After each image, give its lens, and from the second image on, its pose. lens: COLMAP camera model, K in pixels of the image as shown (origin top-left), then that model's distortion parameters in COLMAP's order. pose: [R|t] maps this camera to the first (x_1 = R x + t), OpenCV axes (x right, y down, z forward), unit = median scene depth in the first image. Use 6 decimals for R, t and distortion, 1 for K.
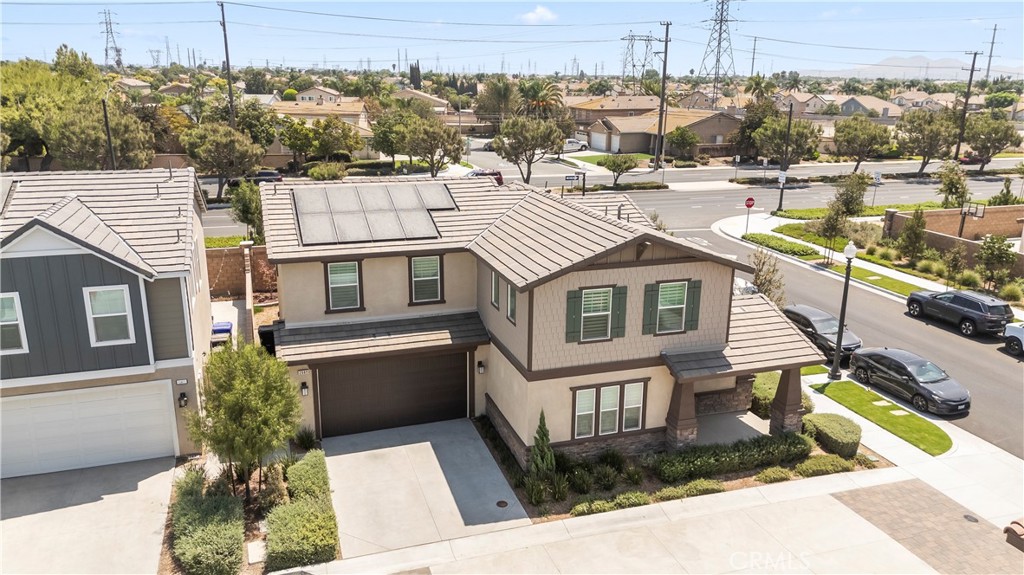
lens RADIAL K [[758.1, 0, 512.0], [0, 758.1, 287.5], [0, 0, 1]] dist [0.081567, -0.088114]
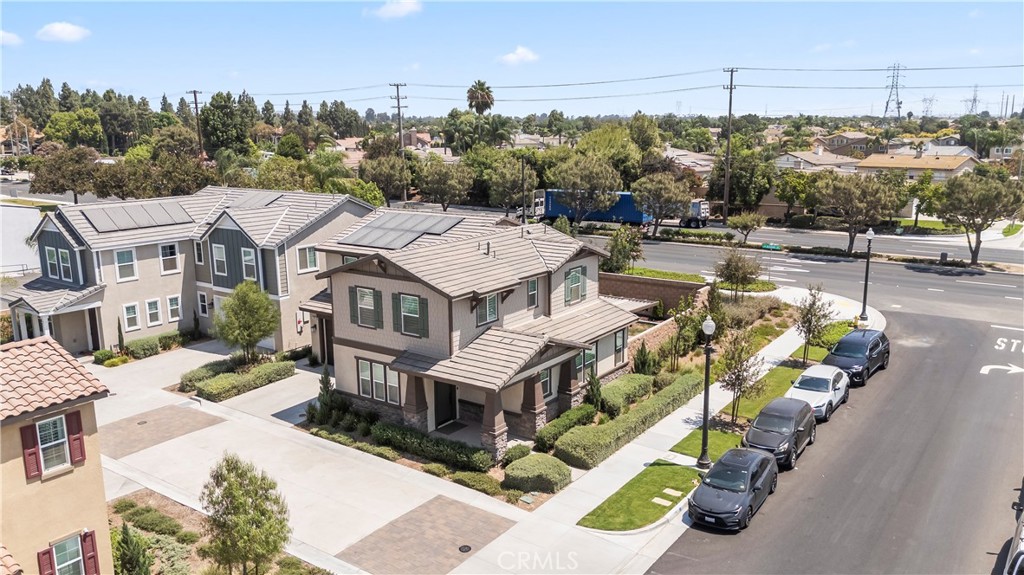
lens RADIAL K [[785.0, 0, 512.8], [0, 785.0, 290.5], [0, 0, 1]] dist [0.094900, -0.094924]
pose [[0.581934, 0.151368, -0.799025, 1.274478], [-0.203700, 0.978335, 0.036981, -0.093283], [0.787311, 0.141241, 0.600160, 0.296314]]
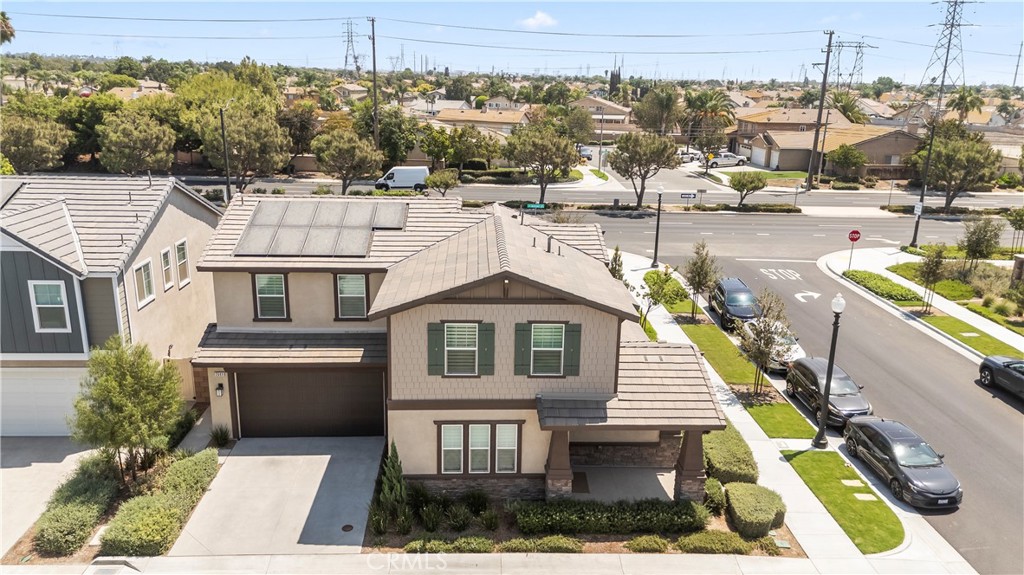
lens RADIAL K [[758.1, 0, 512.0], [0, 758.1, 287.5], [0, 0, 1]] dist [0.081567, -0.088114]
pose [[0.961796, 0.082951, -0.260898, 0.374990], [-0.084658, 0.996399, 0.004709, -0.047700], [0.260349, 0.017558, 0.965355, 0.067277]]
